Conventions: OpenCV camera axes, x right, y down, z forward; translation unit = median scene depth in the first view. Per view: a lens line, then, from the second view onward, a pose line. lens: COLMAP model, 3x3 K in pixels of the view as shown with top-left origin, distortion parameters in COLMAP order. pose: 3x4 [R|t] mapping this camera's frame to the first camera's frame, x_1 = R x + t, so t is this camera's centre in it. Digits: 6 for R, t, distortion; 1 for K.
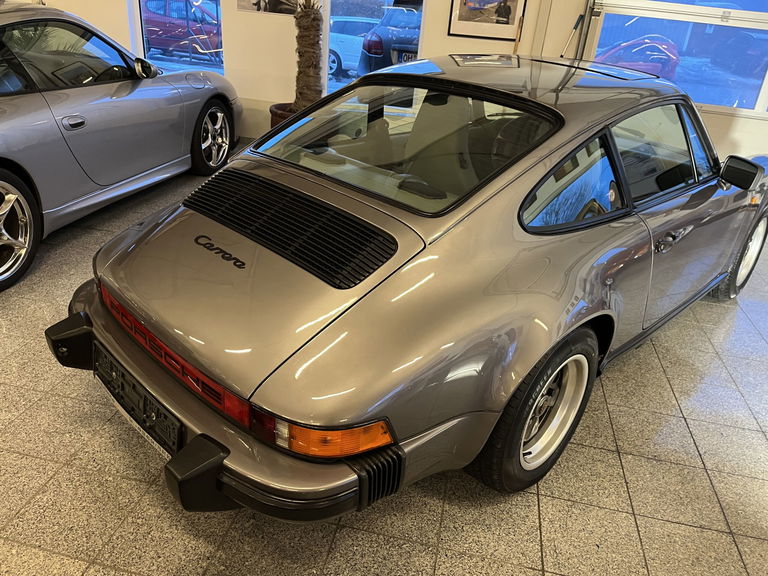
lens RADIAL K [[582.9, 0, 379.1], [0, 582.9, 293.8], [0, 0, 1]] dist [0.070273, -0.097880]
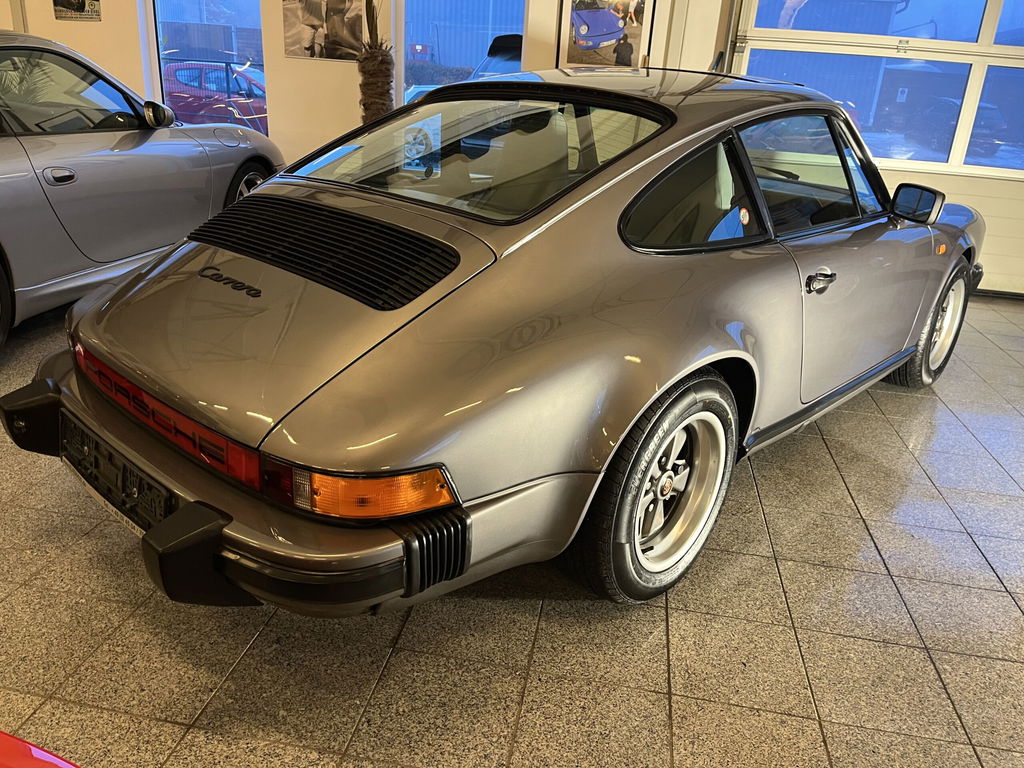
lens RADIAL K [[777.2, 0, 513.8], [0, 777.2, 388.9], [0, 0, 1]] dist [0.070273, -0.097880]
pose [[0.999247, -0.026771, 0.028096, 0.057149], [0.029081, 0.995928, -0.085329, 0.146632], [-0.025697, 0.086082, 0.995957, -0.008118]]
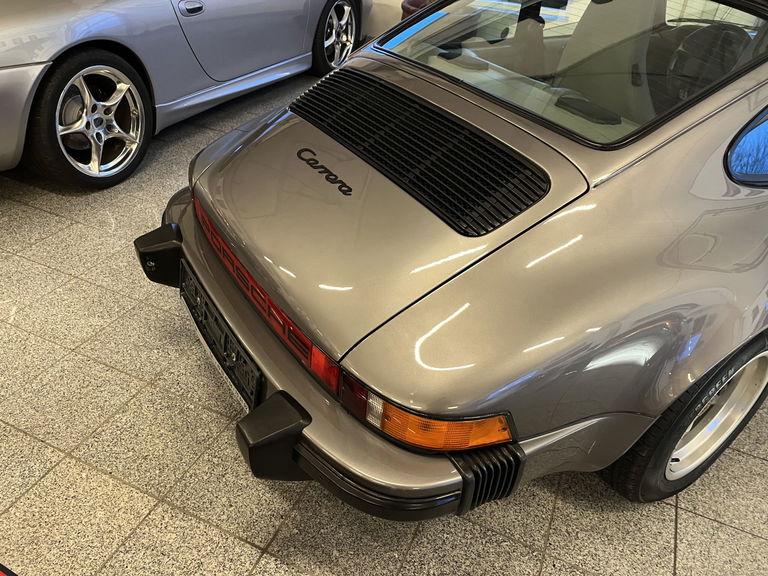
lens RADIAL K [[582.9, 0, 378.7], [0, 582.9, 294.3], [0, 0, 1]] dist [0.070273, -0.097880]
pose [[0.977041, 0.127183, -0.170925, -0.030381], [-0.102082, 0.983646, 0.148393, -0.027911], [0.187003, -0.127538, 0.974045, 0.170193]]
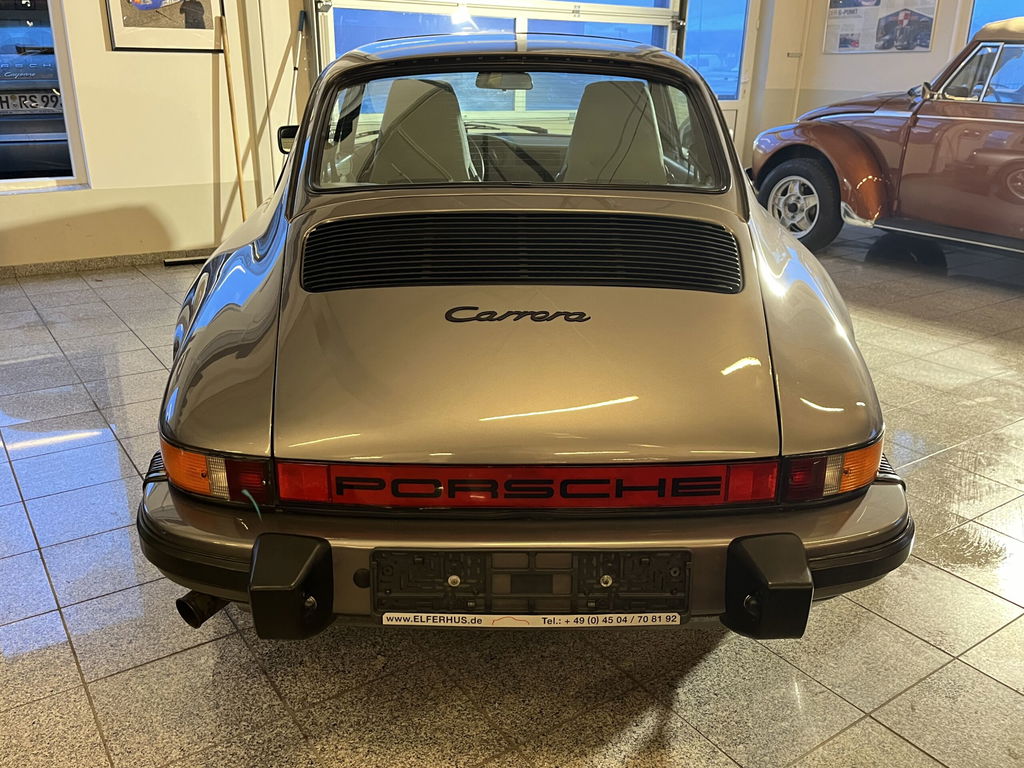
lens RADIAL K [[863.2, 0, 498.2], [0, 863.2, 383.8], [0, 0, 1]] dist [0.054635, -0.036906]
pose [[0.694032, -0.315217, 0.647270, -0.809872], [0.362191, 0.929871, 0.064484, -0.064277], [-0.622204, 0.189681, 0.759529, 0.295766]]
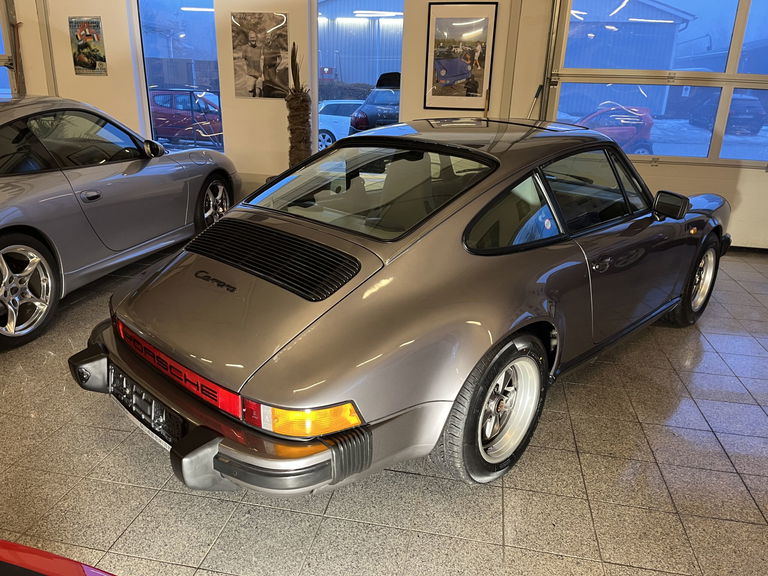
lens RADIAL K [[582.9, 0, 379.8], [0, 582.9, 295.2], [0, 0, 1]] dist [0.070273, -0.097880]
pose [[0.998780, -0.048862, -0.007206, 0.063329], [0.047657, 0.991723, -0.119223, 0.102794], [0.012972, 0.118734, 0.992841, -0.162115]]
